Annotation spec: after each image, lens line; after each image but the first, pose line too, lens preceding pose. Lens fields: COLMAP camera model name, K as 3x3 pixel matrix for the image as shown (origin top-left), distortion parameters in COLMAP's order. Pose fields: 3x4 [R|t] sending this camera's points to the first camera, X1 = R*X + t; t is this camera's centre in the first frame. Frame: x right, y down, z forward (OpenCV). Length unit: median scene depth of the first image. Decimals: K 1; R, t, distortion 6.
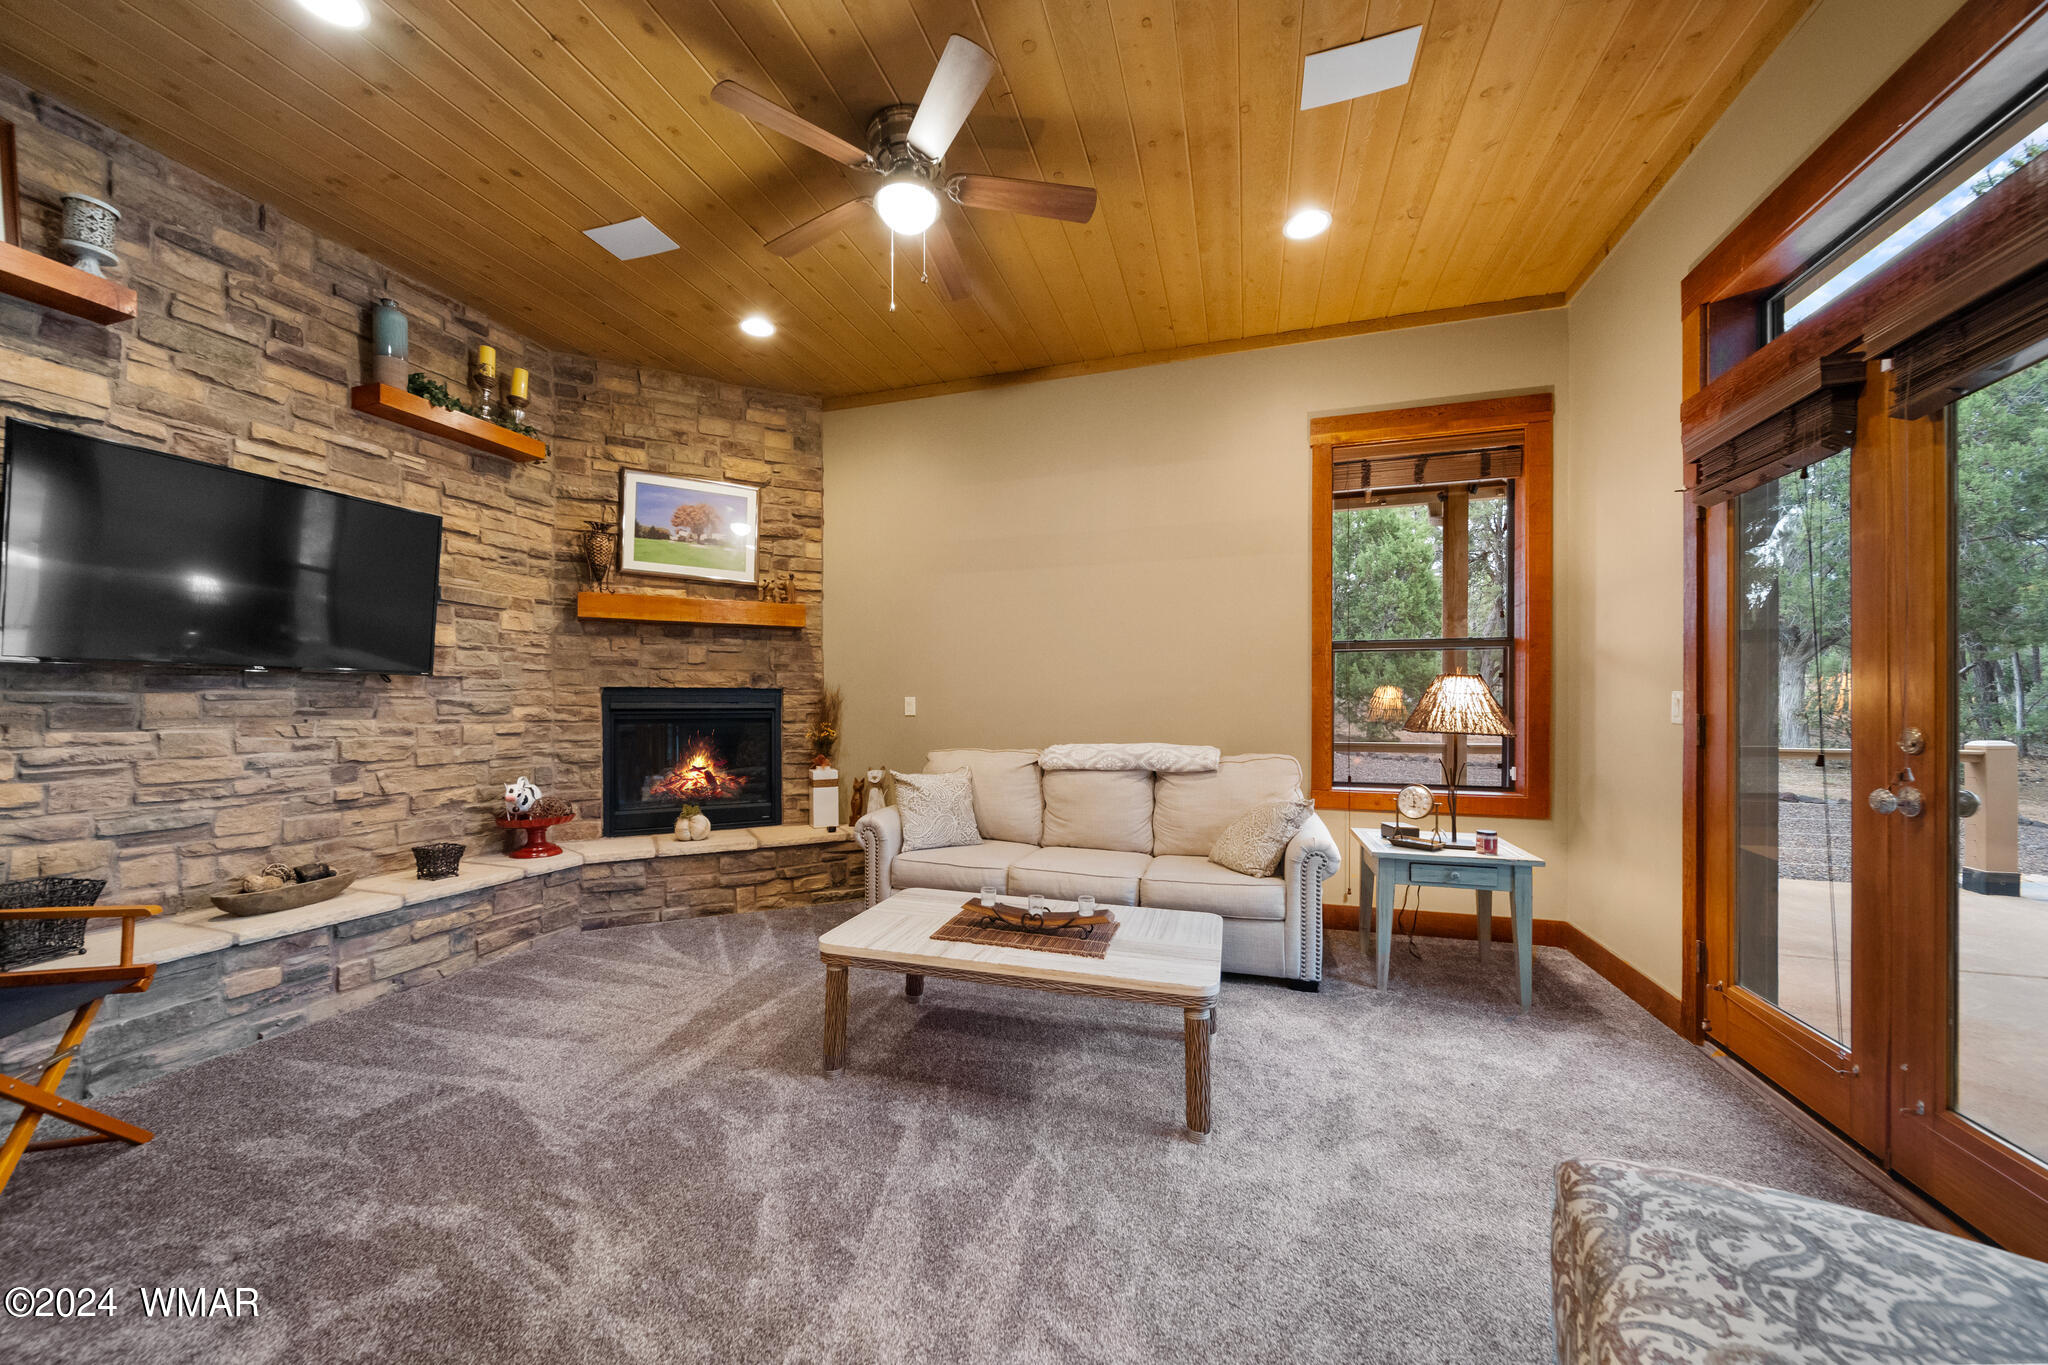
lens RADIAL K [[741.1, 0, 1007.6], [0, 741.1, 707.1], [0, 0, 1]] dist [0.000934, -0.000884]
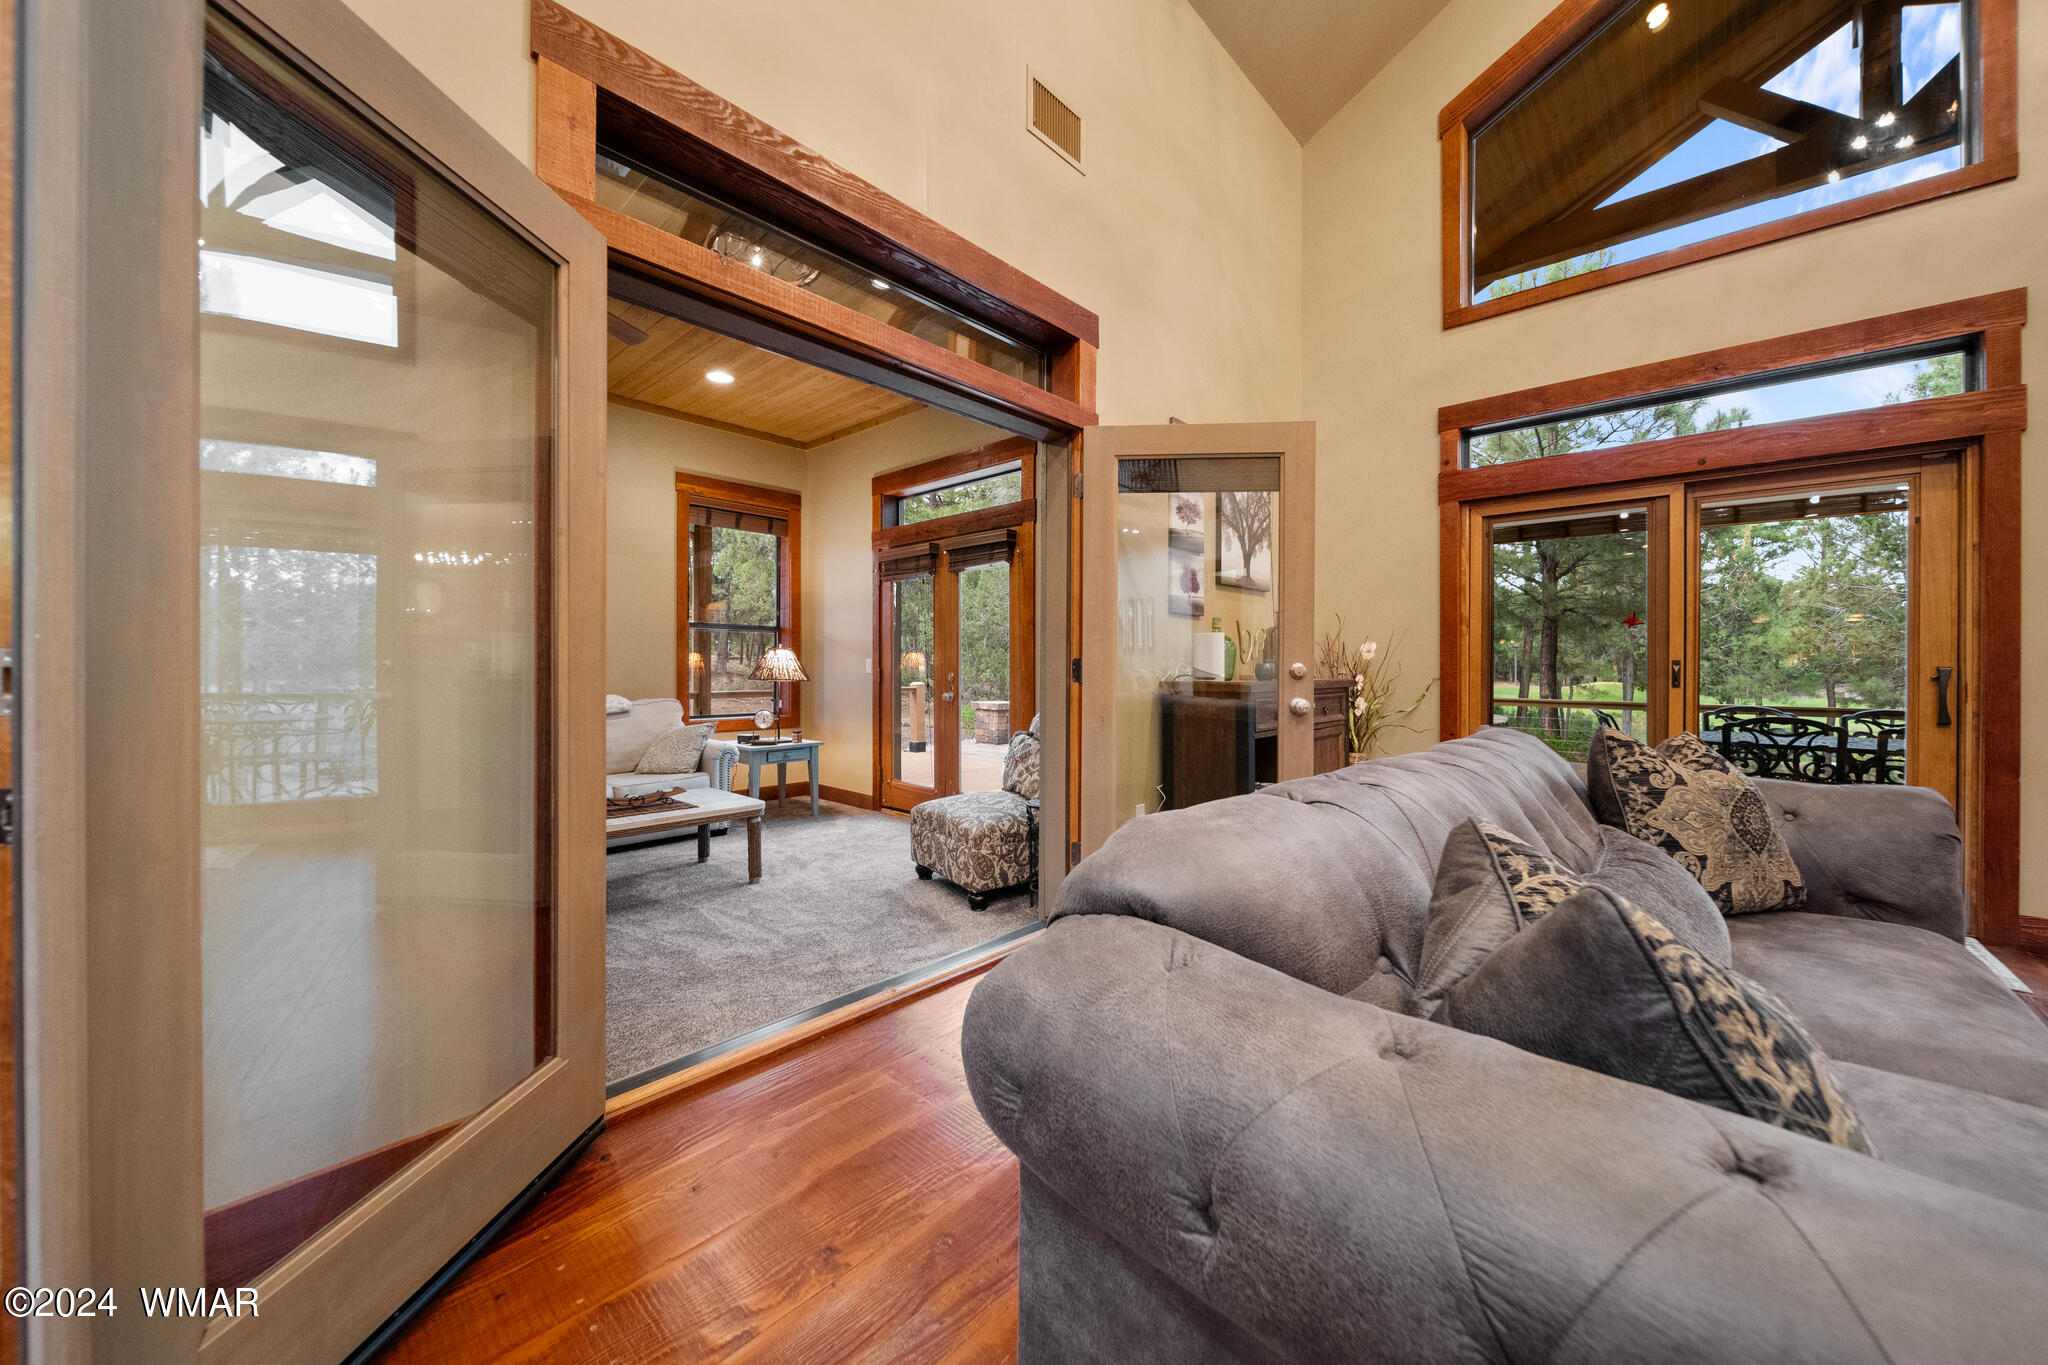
lens RADIAL K [[741.1, 0, 1017.7], [0, 741.1, 668.6], [0, 0, 1]] dist [0.000934, -0.000884]
pose [[0.429099, -0.003591, 0.903250, -0.793145], [0.000808, 0.999993, 0.003592, -0.000110], [-0.903257, -0.000812, 0.429099, -0.314256]]
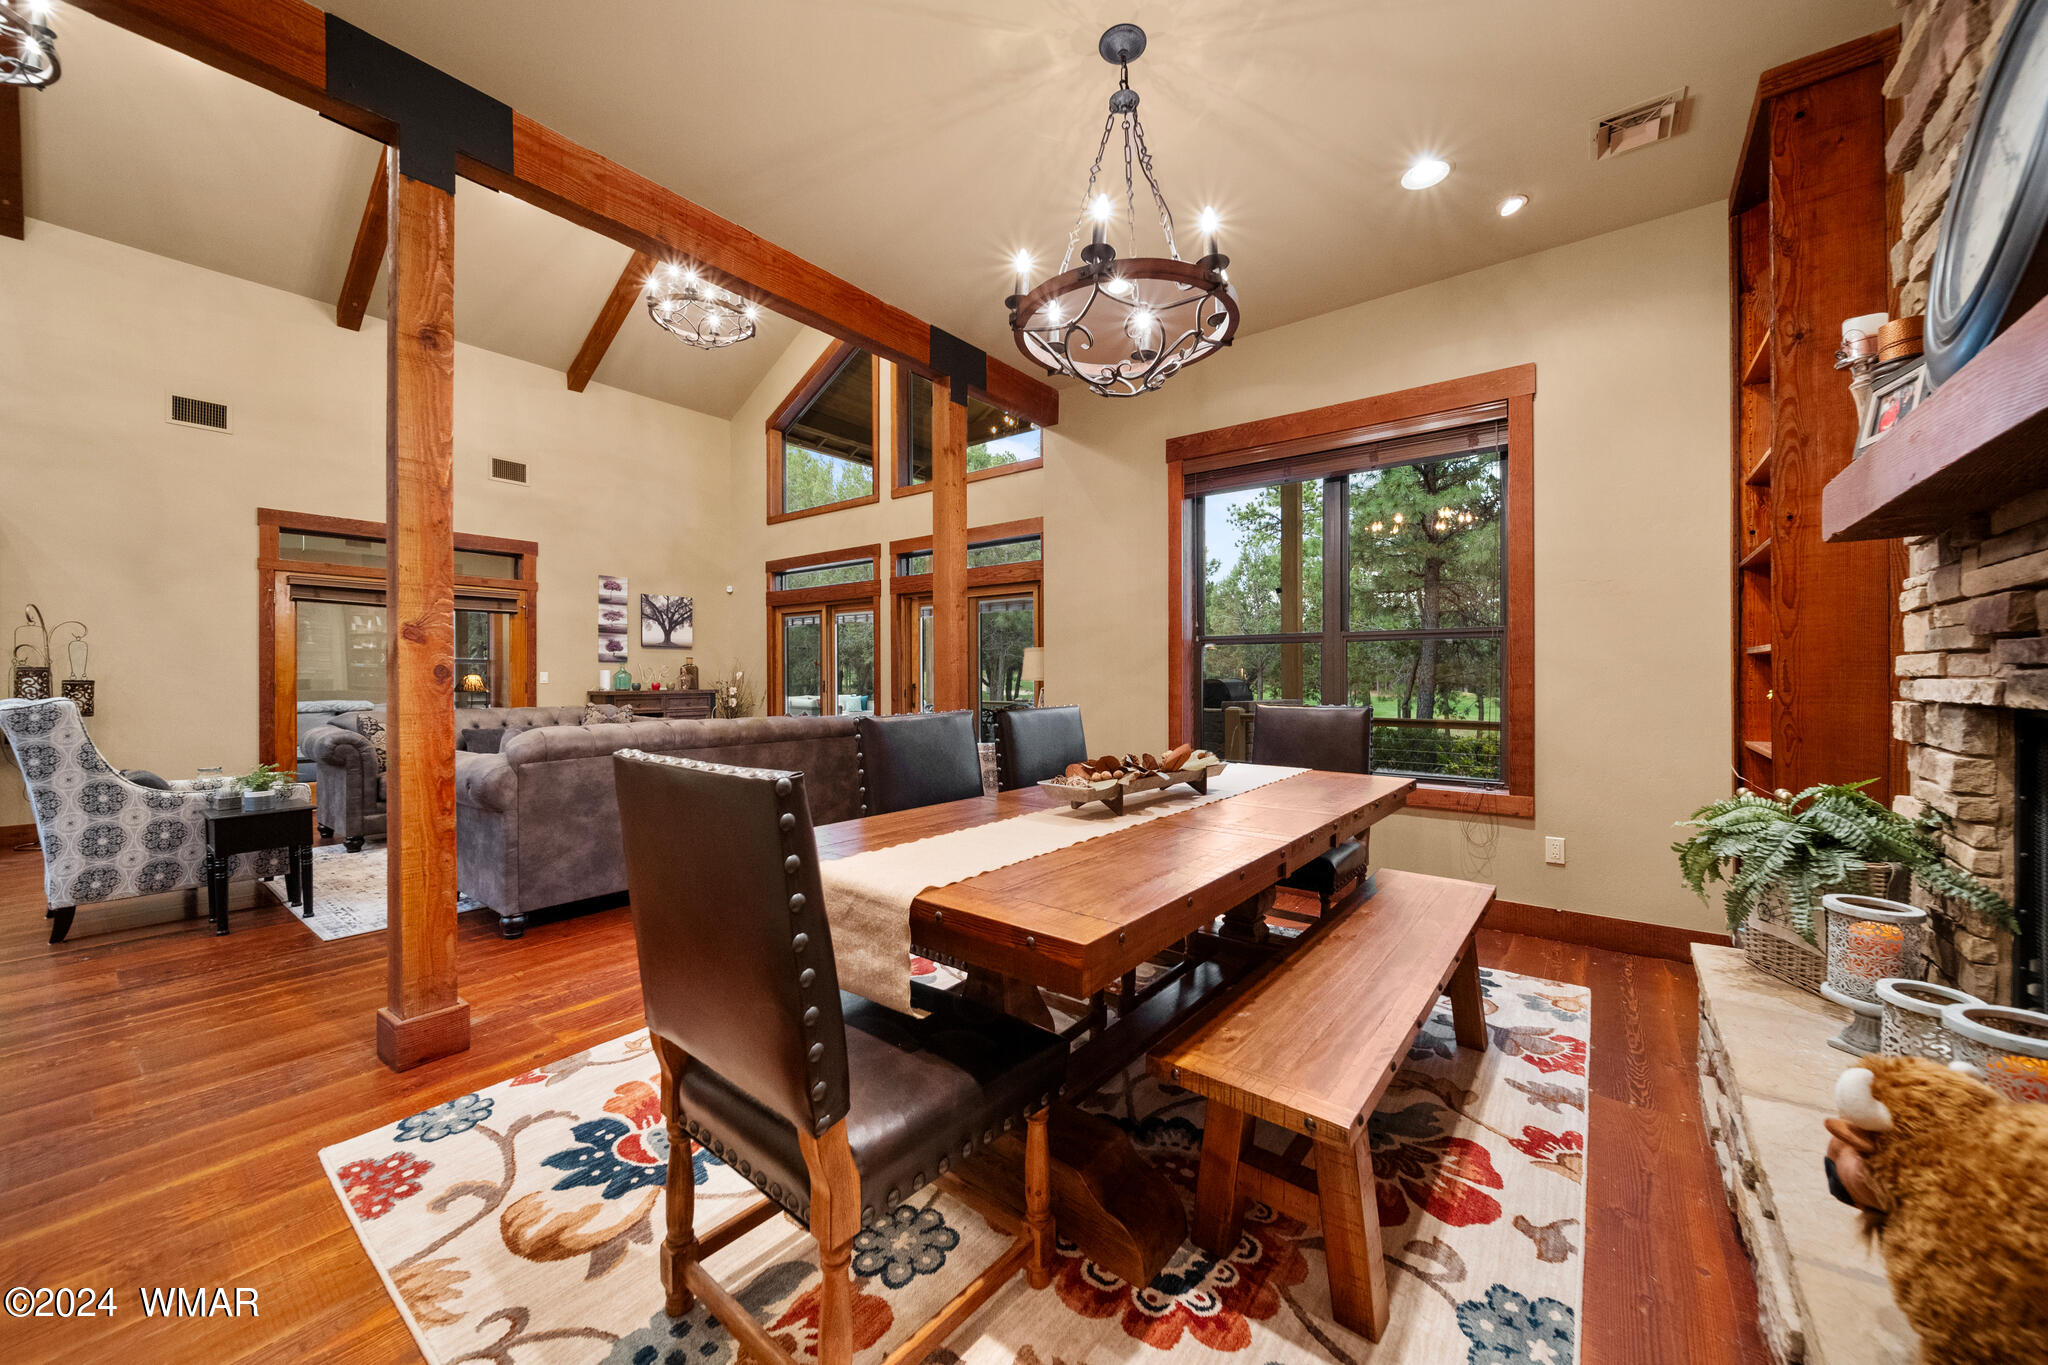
lens RADIAL K [[741.1, 0, 1005.7], [0, 741.1, 673.1], [0, 0, 1]] dist [0.000934, -0.000884]
pose [[0.376029, -0.001791, 0.926606, -1.540047], [-0.000421, 0.999998, 0.002104, -0.046311], [-0.926608, -0.001182, 0.376027, -2.357924]]
